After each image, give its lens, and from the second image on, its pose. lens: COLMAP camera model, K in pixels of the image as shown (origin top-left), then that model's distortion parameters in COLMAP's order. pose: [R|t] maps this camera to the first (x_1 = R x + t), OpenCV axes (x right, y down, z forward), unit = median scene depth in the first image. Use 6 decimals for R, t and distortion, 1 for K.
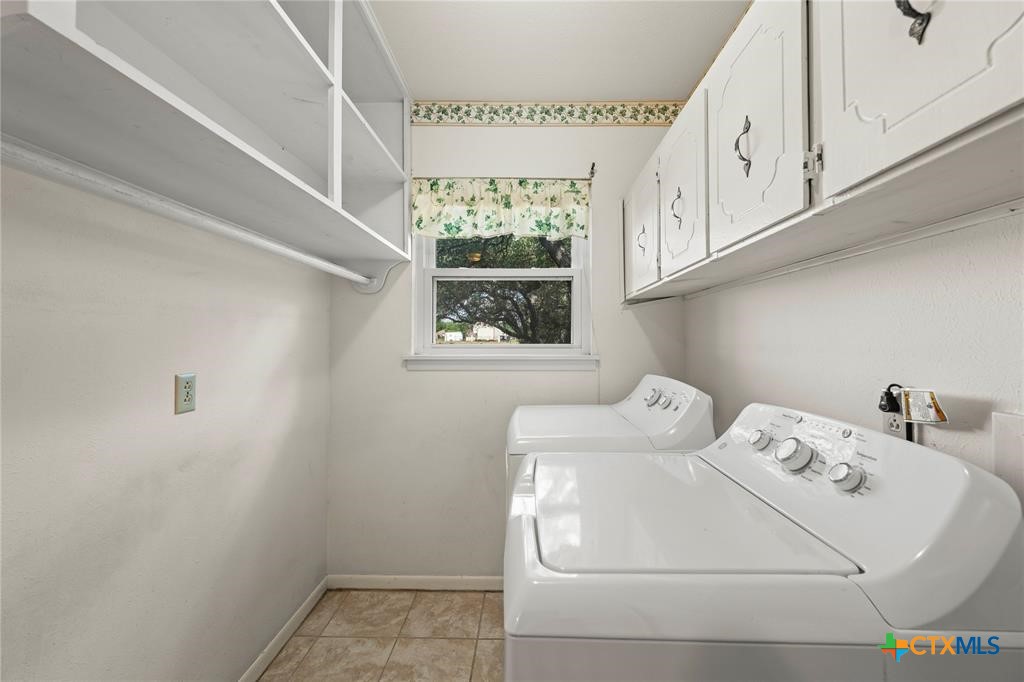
lens RADIAL K [[408.0, 0, 514.7], [0, 408.0, 339.0], [0, 0, 1]] dist [0.001571, 0.000012]
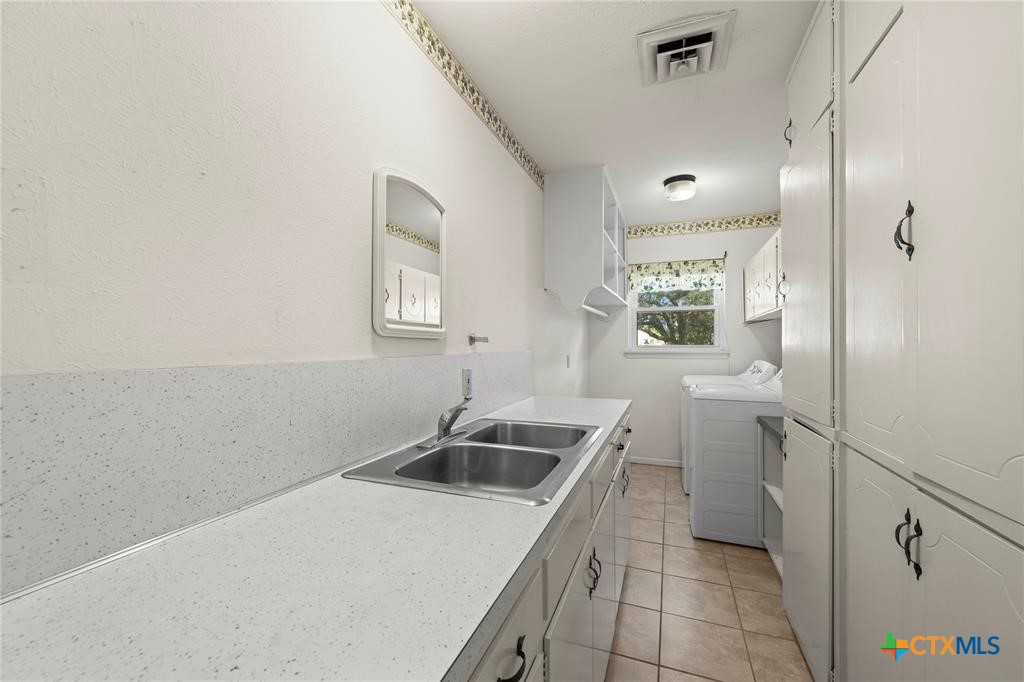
lens RADIAL K [[408.0, 0, 512.0], [0, 408.0, 341.8], [0, 0, 1]] dist [0.001571, 0.000012]
pose [[0.942806, -0.001676, -0.333337, -0.115703], [0.001570, 0.999999, -0.000588, -0.004151], [0.333338, 0.000031, 0.942807, -1.135347]]
